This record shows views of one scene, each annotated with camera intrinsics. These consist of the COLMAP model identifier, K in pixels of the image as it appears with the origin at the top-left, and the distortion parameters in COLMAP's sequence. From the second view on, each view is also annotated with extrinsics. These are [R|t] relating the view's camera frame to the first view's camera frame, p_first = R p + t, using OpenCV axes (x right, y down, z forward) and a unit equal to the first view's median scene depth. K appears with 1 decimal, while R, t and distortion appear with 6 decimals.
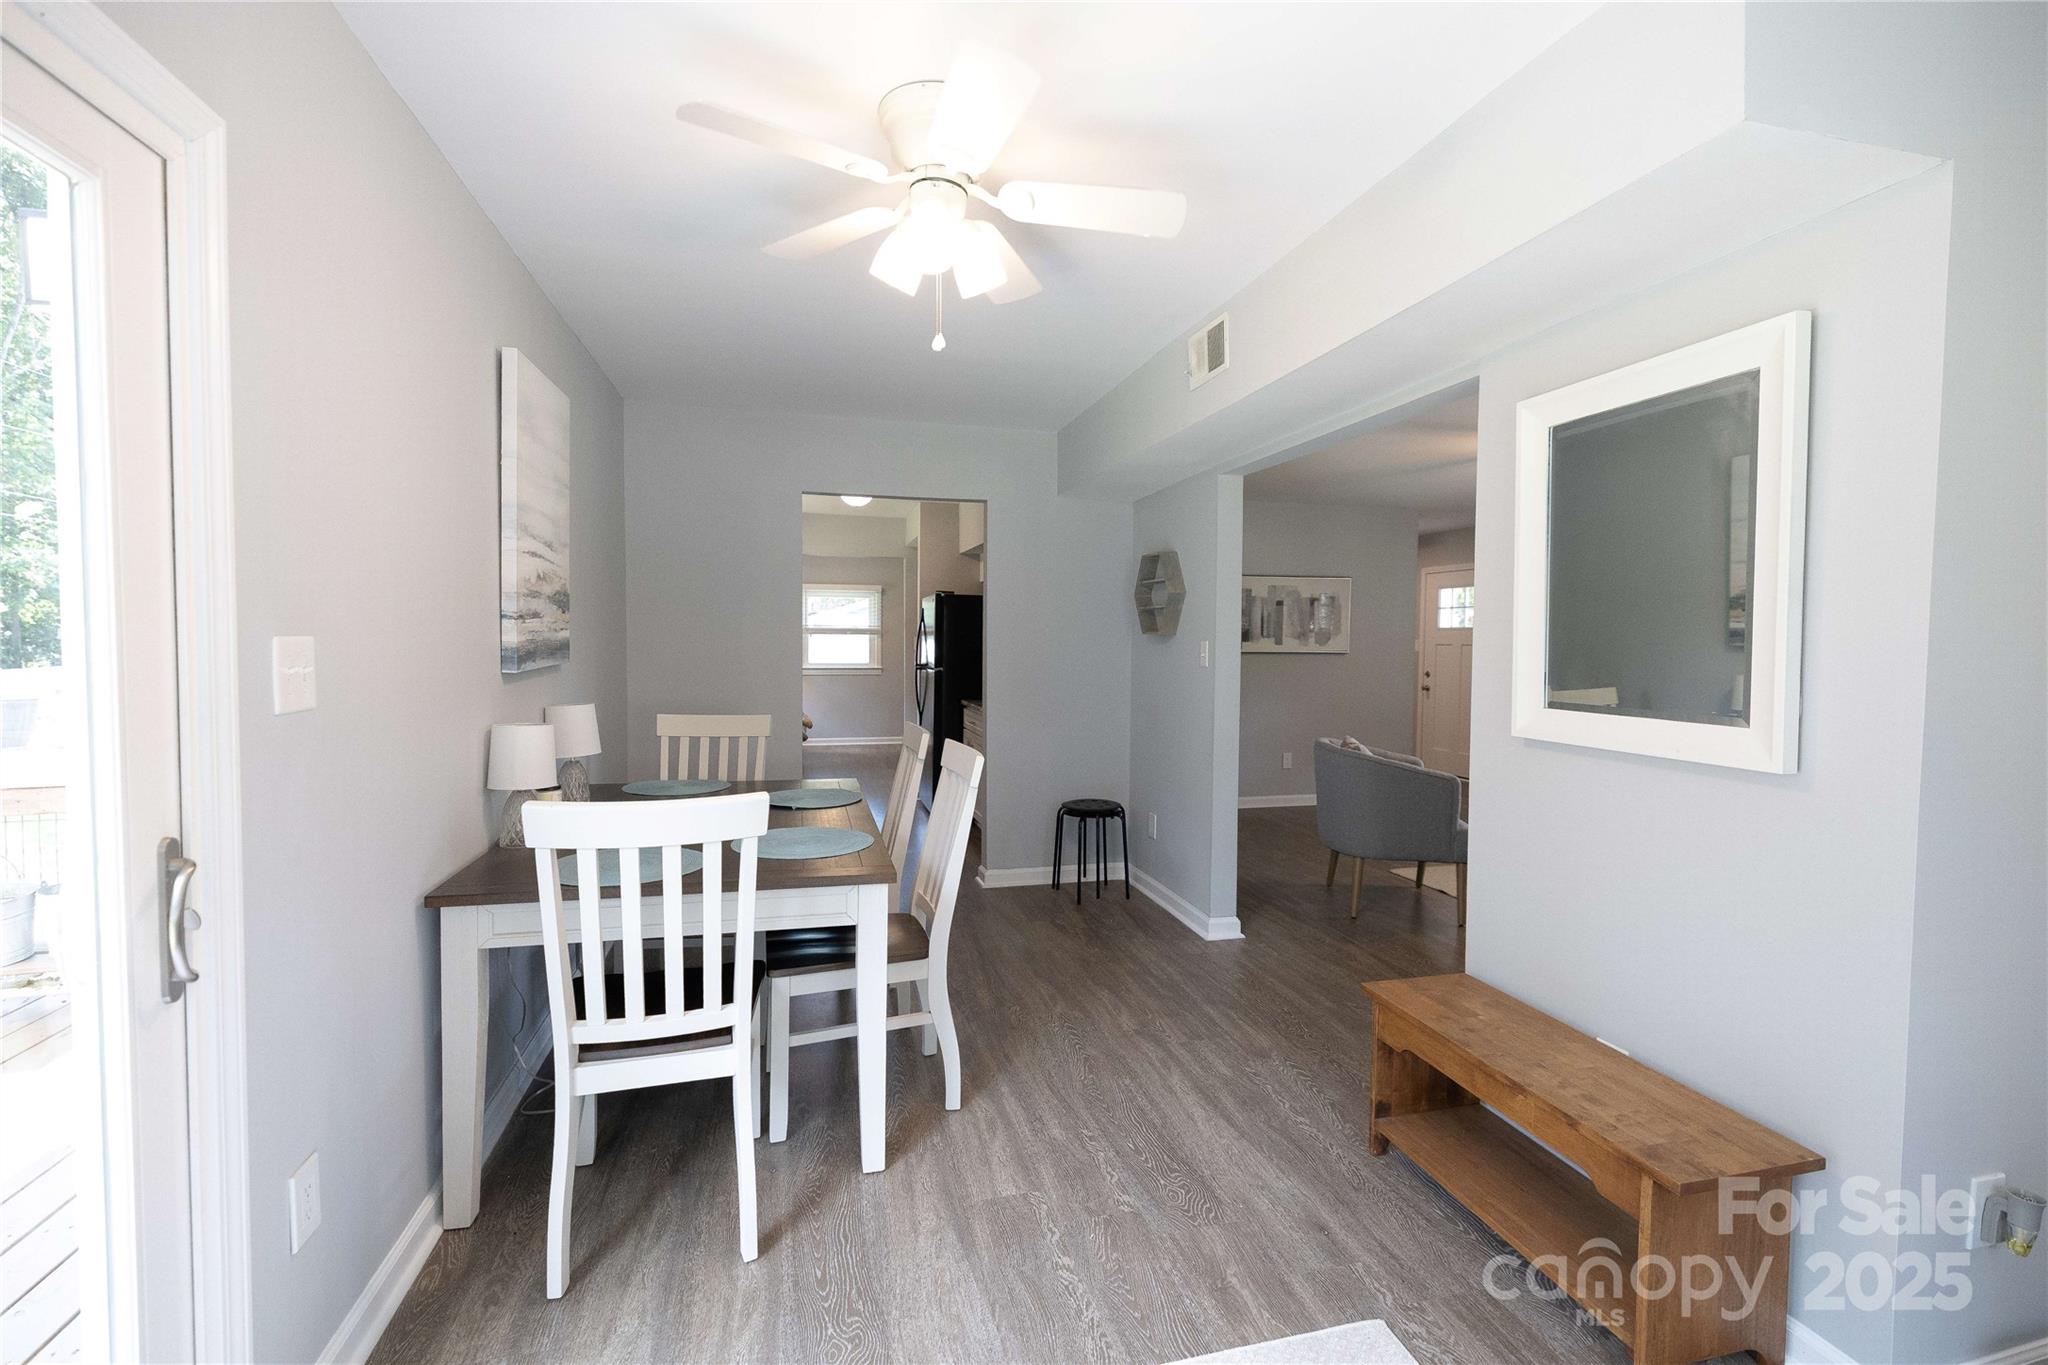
lens RADIAL K [[892.7, 0, 1031.4], [0, 892.7, 673.7], [0, 0, 1]] dist [0.004365, 0.000026]
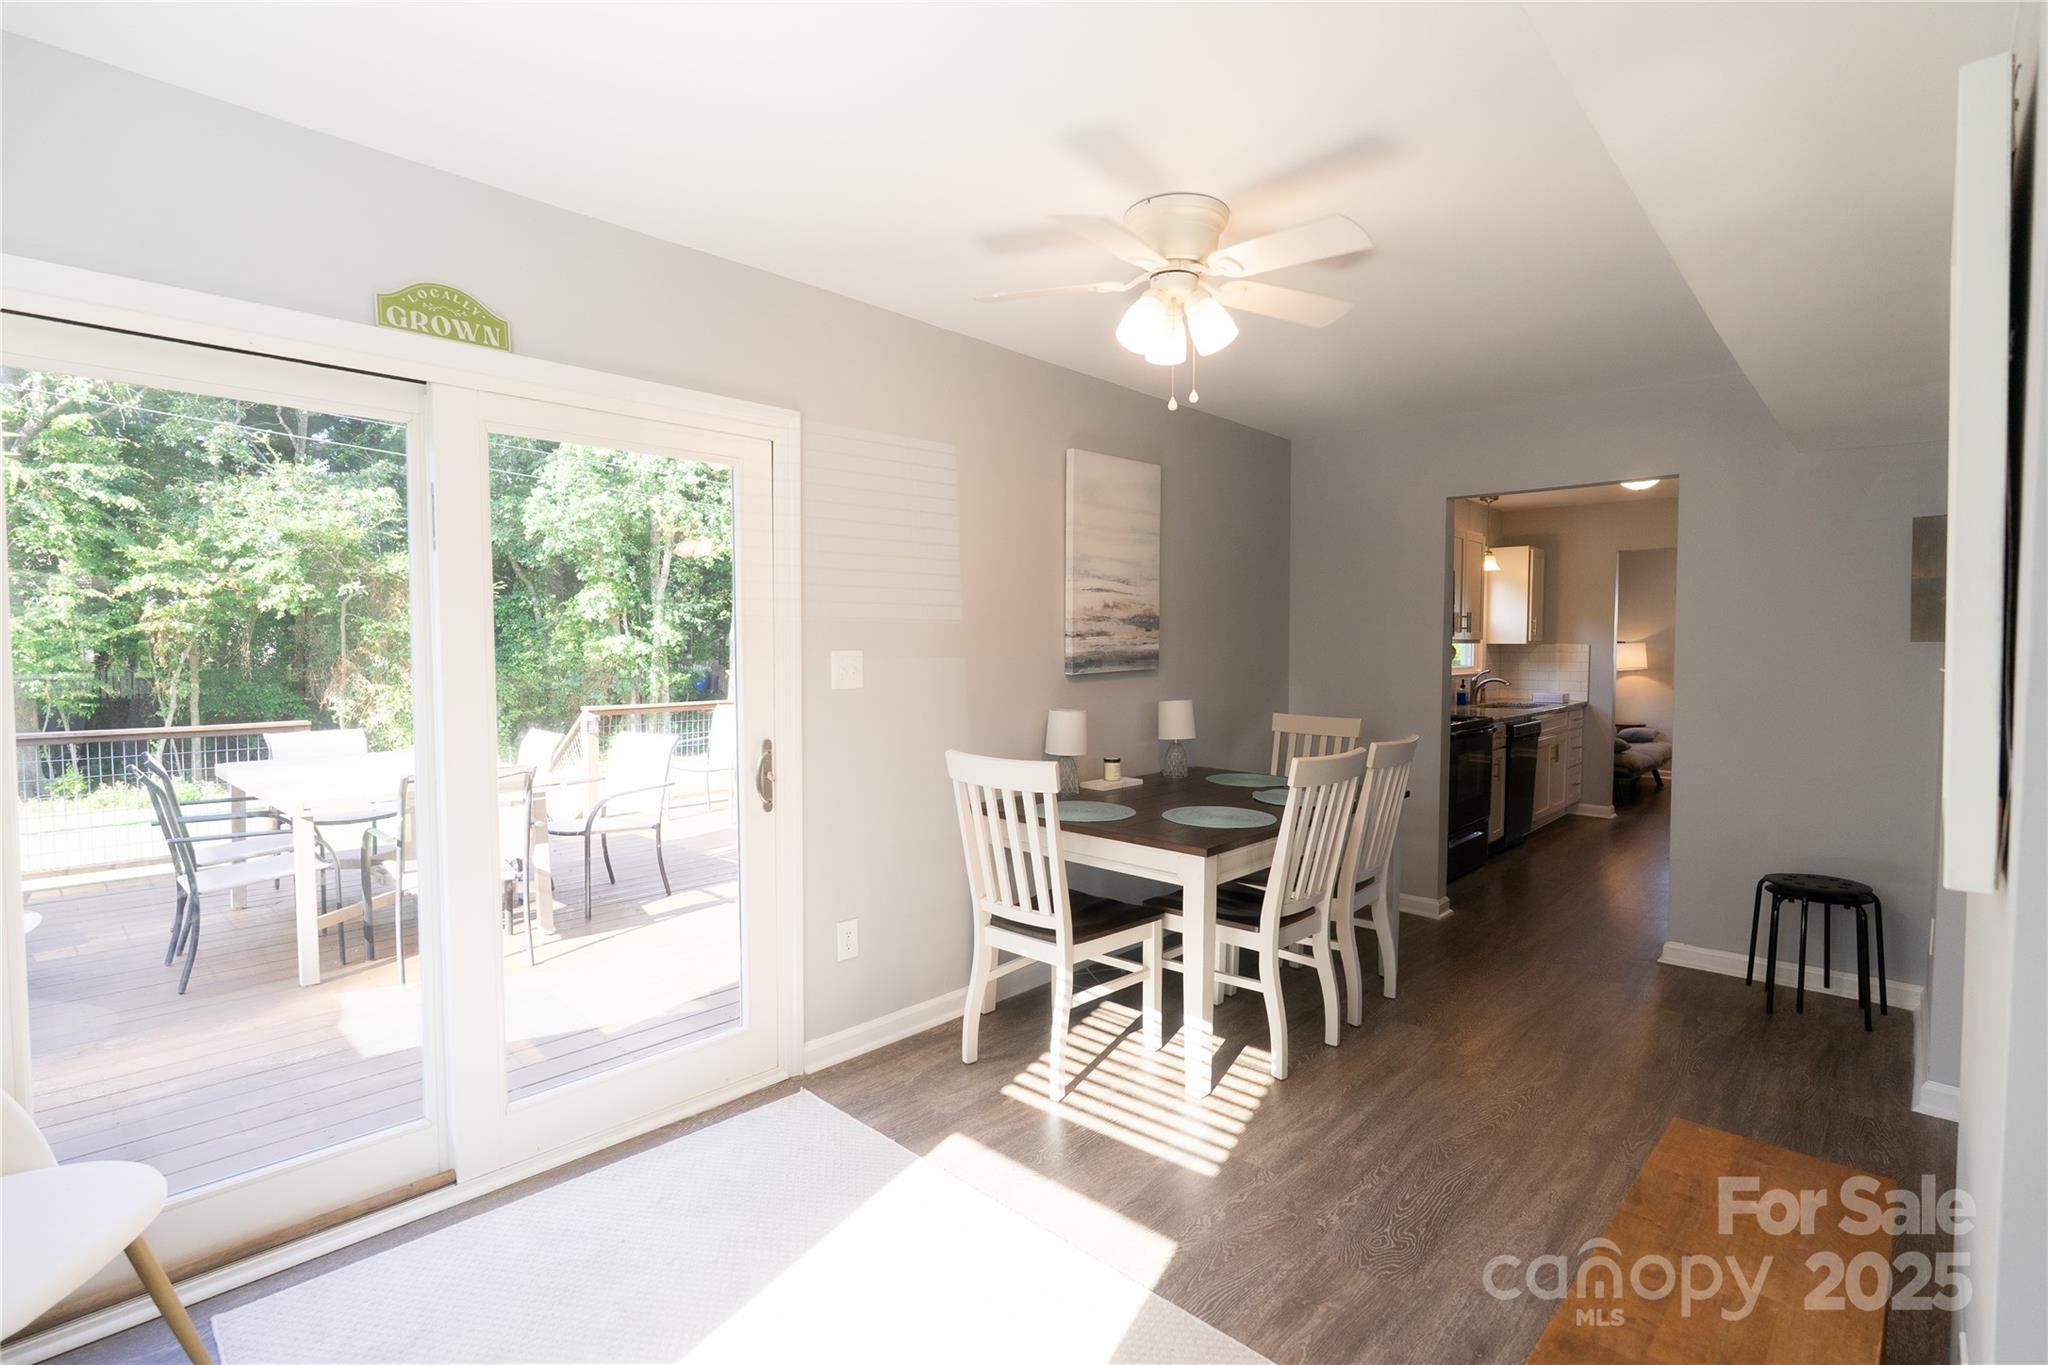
lens RADIAL K [[963.6, 0, 1034.5], [0, 963.6, 679.0], [0, 0, 1]] dist [-0.006689, -0.000591]
pose [[0.539478, 0.019671, -0.841770, 0.583716], [-0.029489, 0.999555, 0.004458, 0.000191], [0.841483, 0.022418, 0.539818, 0.103144]]
